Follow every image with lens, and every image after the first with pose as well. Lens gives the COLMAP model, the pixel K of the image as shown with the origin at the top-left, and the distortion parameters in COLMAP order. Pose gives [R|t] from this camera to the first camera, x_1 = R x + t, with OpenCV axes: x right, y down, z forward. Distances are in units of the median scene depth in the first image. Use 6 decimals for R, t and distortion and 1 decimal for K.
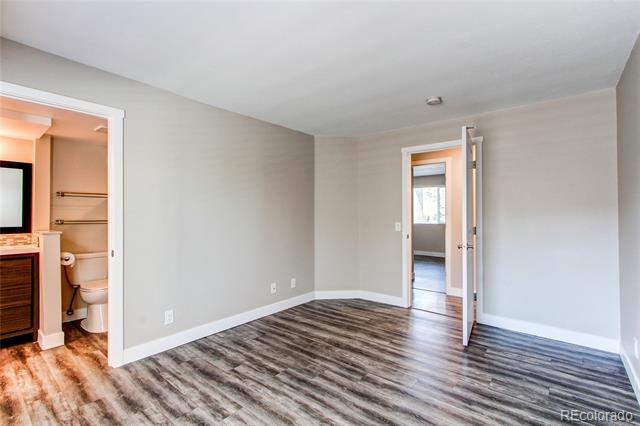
lens RADIAL K [[296.2, 0, 319.8], [0, 296.2, 210.2], [0, 0, 1]] dist [-0.005164, -0.000404]
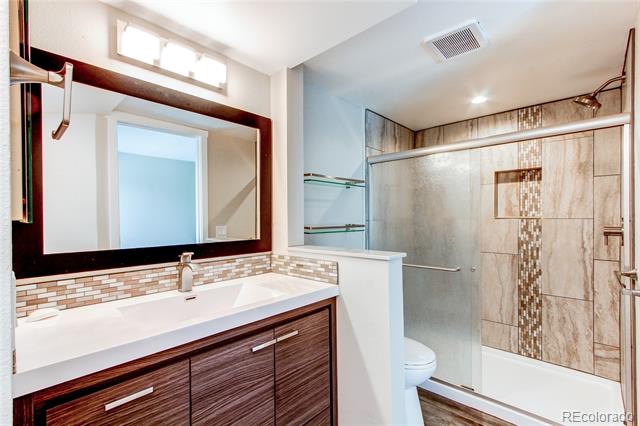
lens RADIAL K [[296.2, 0, 319.1], [0, 296.2, 219.4], [0, 0, 1]] dist [-0.005164, -0.000404]
pose [[0.998058, -0.004168, -0.062151, -0.869438], [0.005763, 0.999658, 0.025510, 0.007808], [0.062024, -0.025818, 0.997741, 0.479085]]
